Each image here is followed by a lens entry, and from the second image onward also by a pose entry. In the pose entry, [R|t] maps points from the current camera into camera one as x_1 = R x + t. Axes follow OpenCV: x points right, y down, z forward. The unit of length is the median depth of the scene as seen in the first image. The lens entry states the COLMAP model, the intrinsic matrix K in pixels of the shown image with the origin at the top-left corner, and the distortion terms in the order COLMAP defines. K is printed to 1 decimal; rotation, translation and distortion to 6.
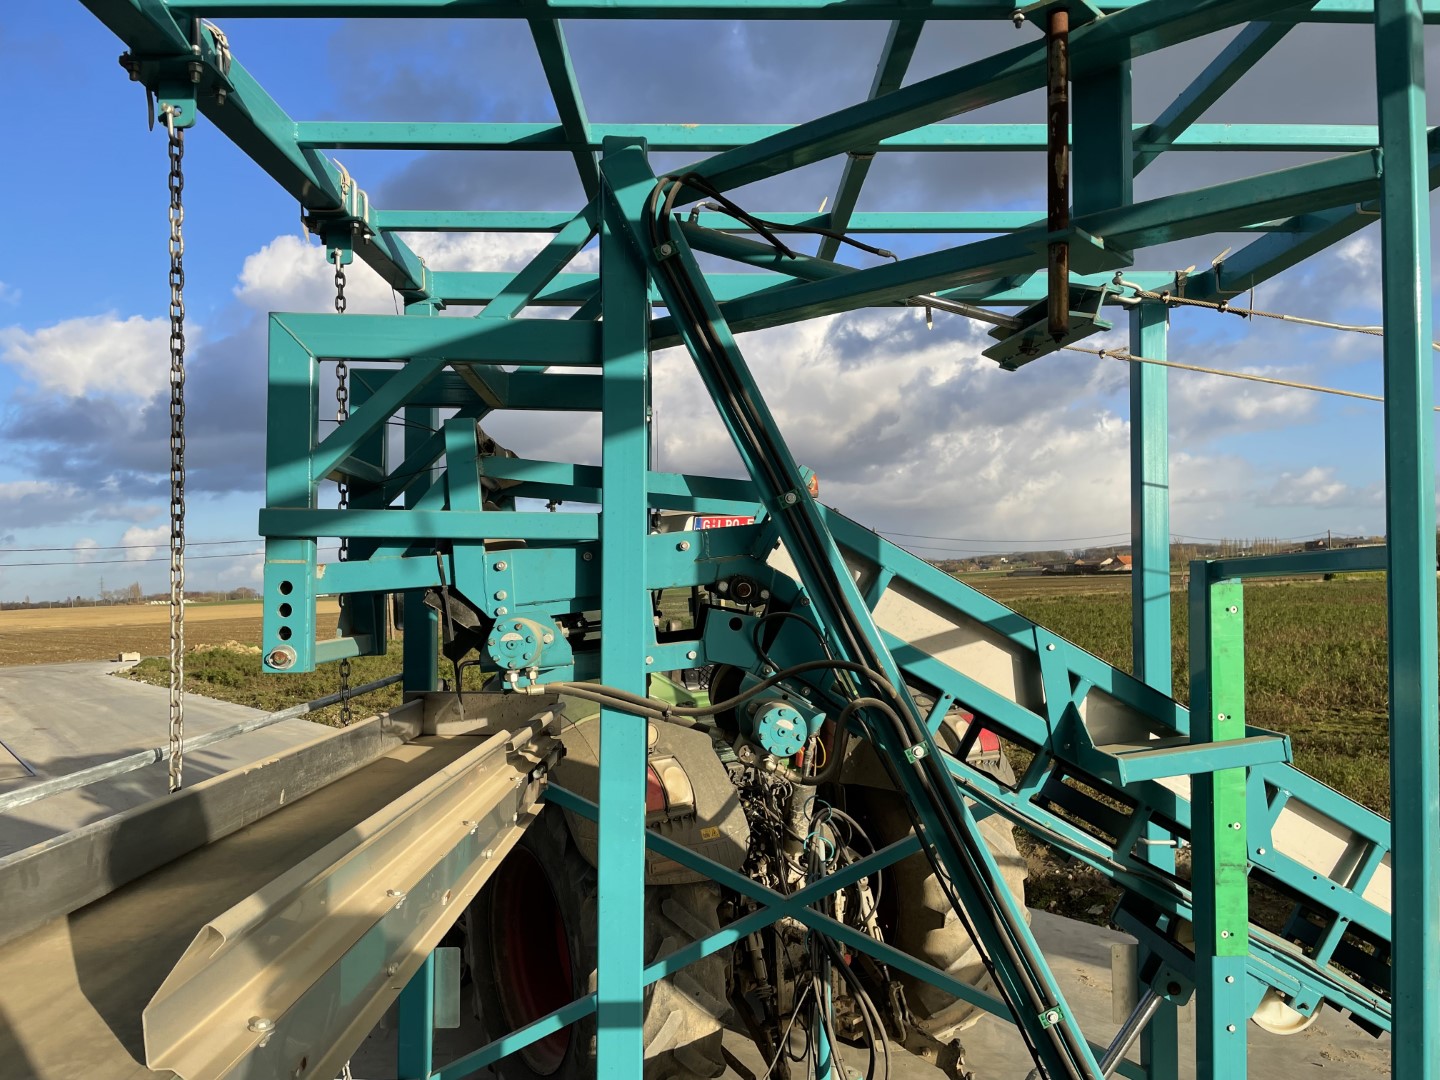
lens RADIAL K [[1083.8, 0, 720.5], [0, 1083.8, 551.5], [0, 0, 1]] dist [0.091087, -0.120697]
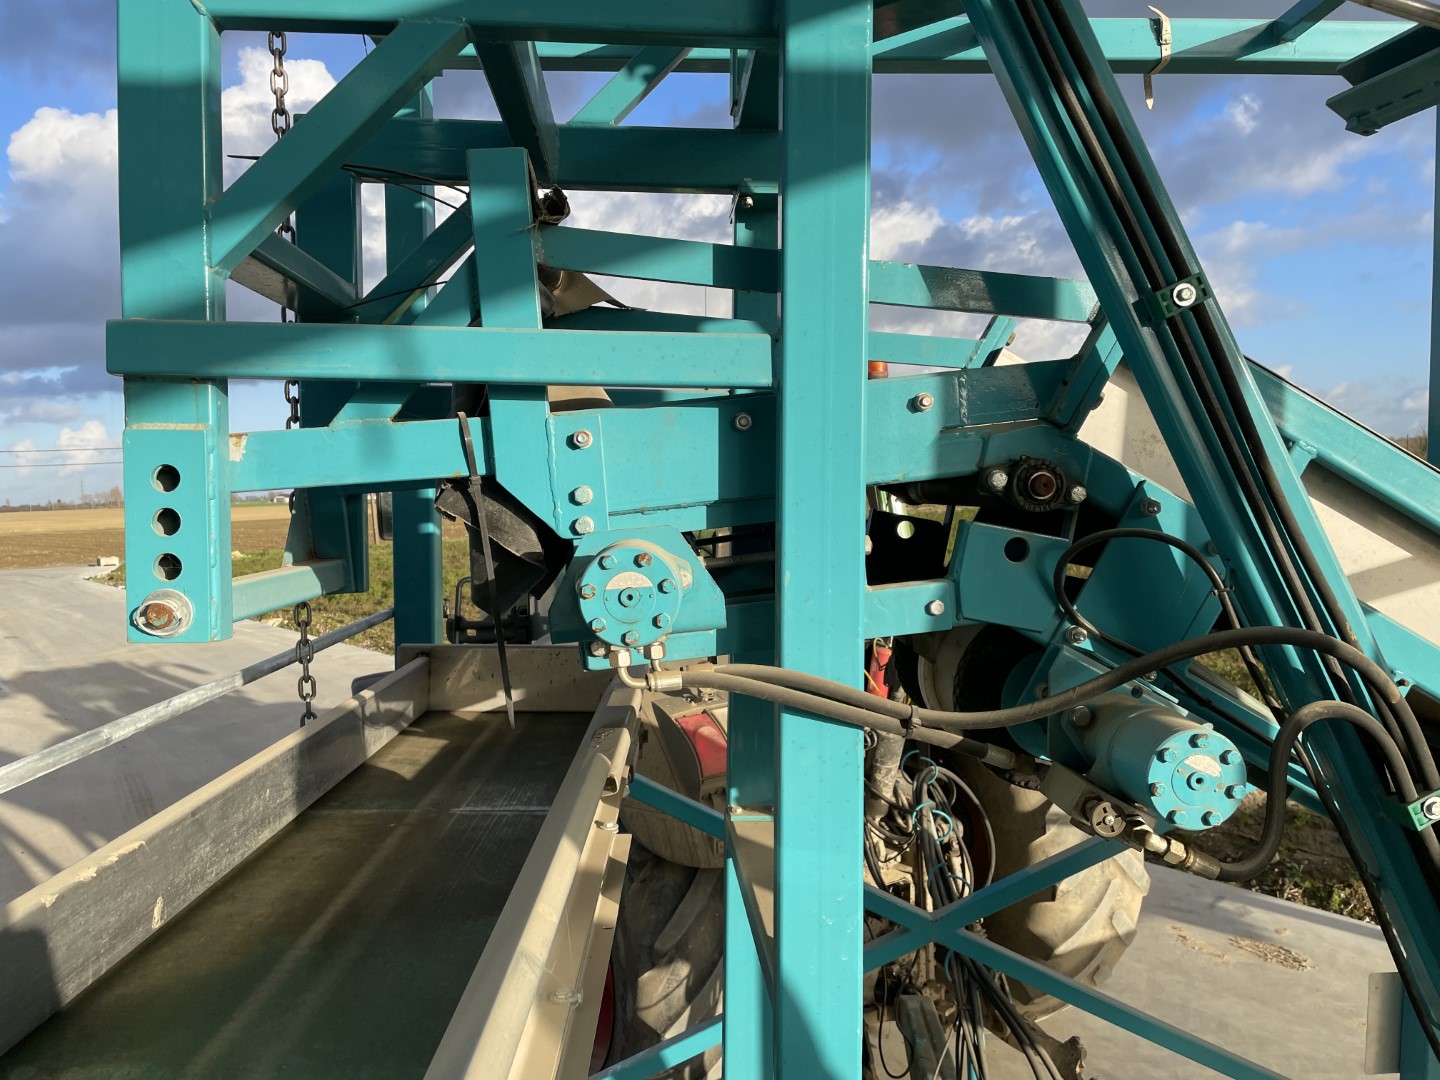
lens RADIAL K [[1083.8, 0, 712.5], [0, 1083.8, 554.1], [0, 0, 1]] dist [0.091087, -0.120697]
pose [[0.999971, 0.000868, 0.007580, -0.137533], [-0.001541, 0.996012, 0.089203, 0.020988], [-0.007473, -0.089212, 0.995985, 0.455649]]
